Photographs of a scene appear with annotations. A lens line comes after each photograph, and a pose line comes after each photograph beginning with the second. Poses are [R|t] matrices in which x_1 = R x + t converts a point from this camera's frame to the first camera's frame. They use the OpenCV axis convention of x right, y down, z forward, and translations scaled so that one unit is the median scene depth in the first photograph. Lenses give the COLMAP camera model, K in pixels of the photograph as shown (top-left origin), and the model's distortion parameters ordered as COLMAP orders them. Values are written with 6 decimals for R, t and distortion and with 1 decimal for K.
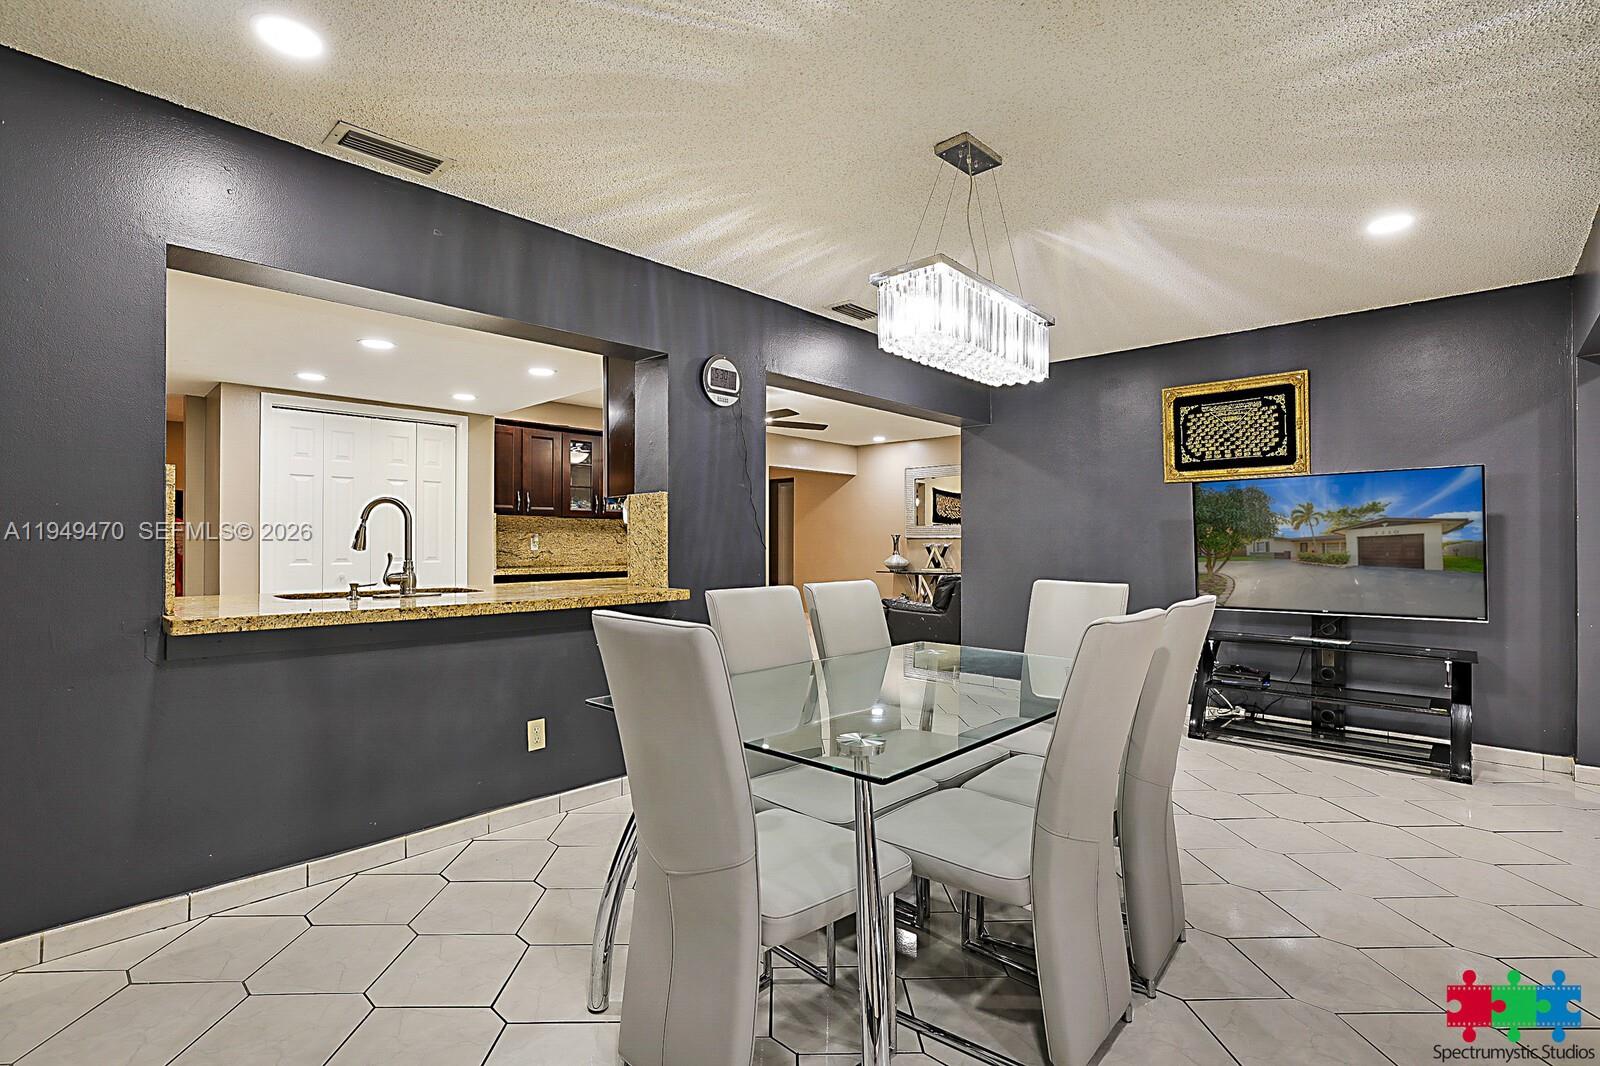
lens RADIAL K [[757.4, 0, 788.0], [0, 757.4, 535.9], [0, 0, 1]] dist [-0.028529, 0.018567]
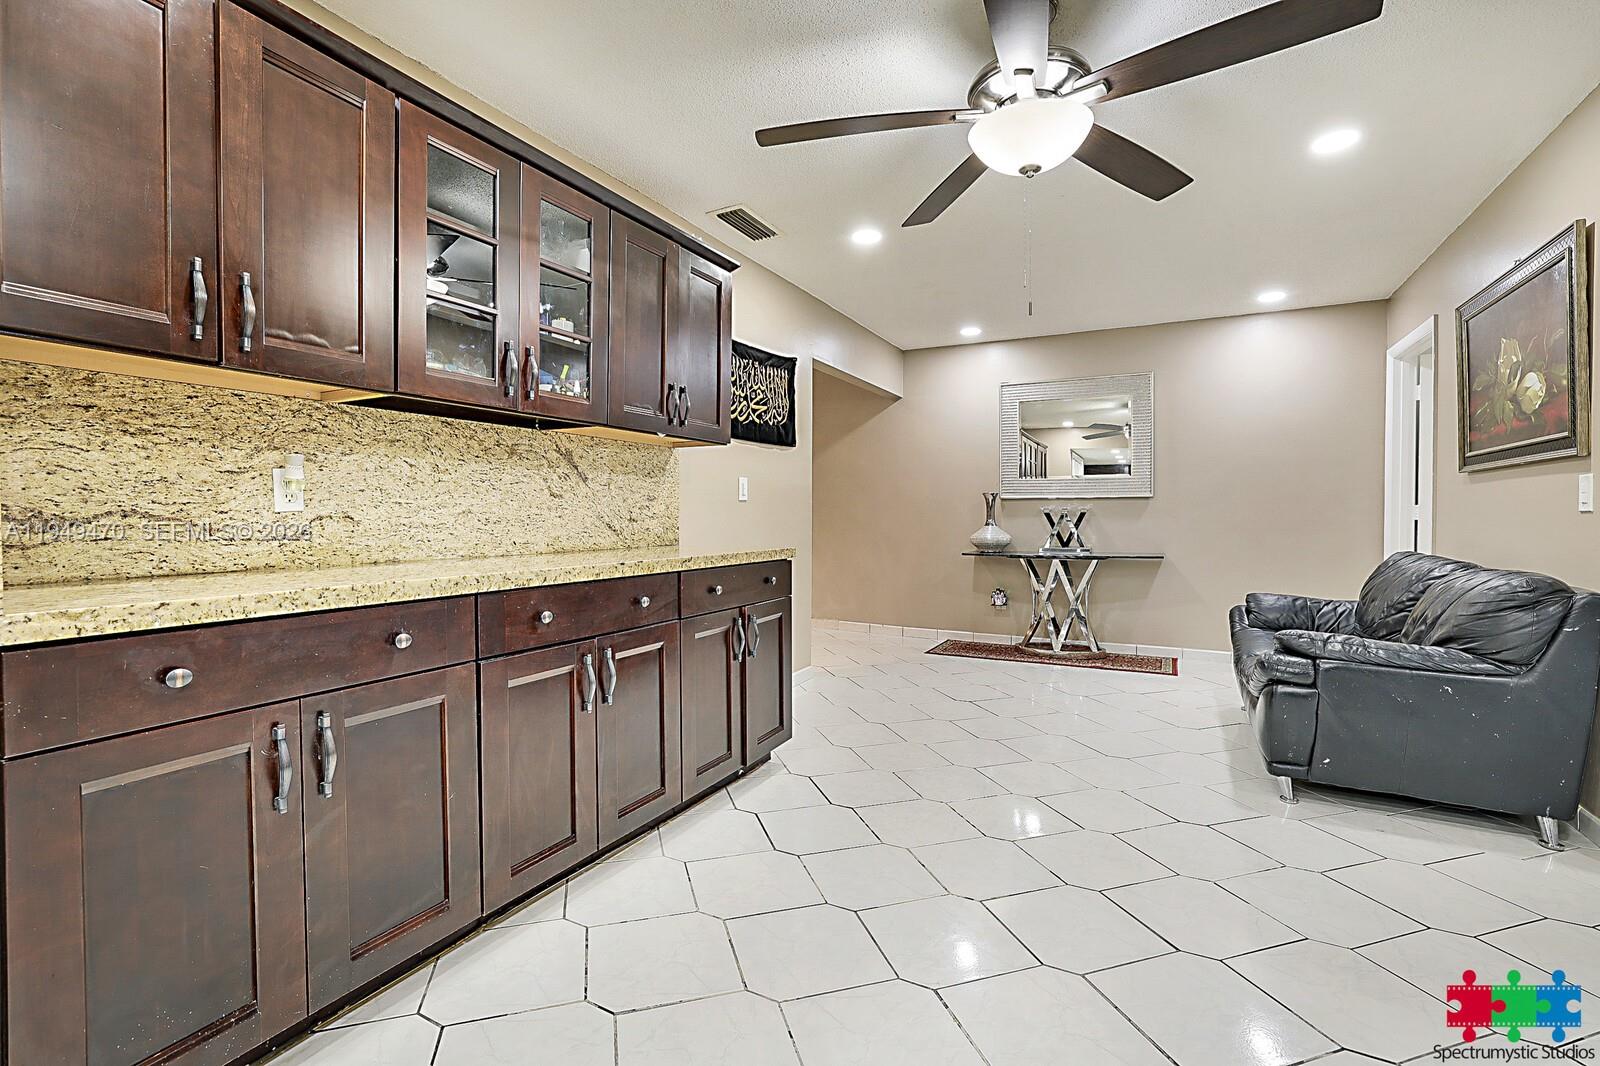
lens RADIAL K [[708.5, 0, 802.5], [0, 708.5, 526.0], [0, 0, 1]] dist [-0.045452, 0.016225]
pose [[0.962879, 0.000993, 0.269933, -0.156276], [-0.008625, 0.999596, 0.027089, 0.010975], [-0.269797, -0.028411, 0.962498, 0.494622]]
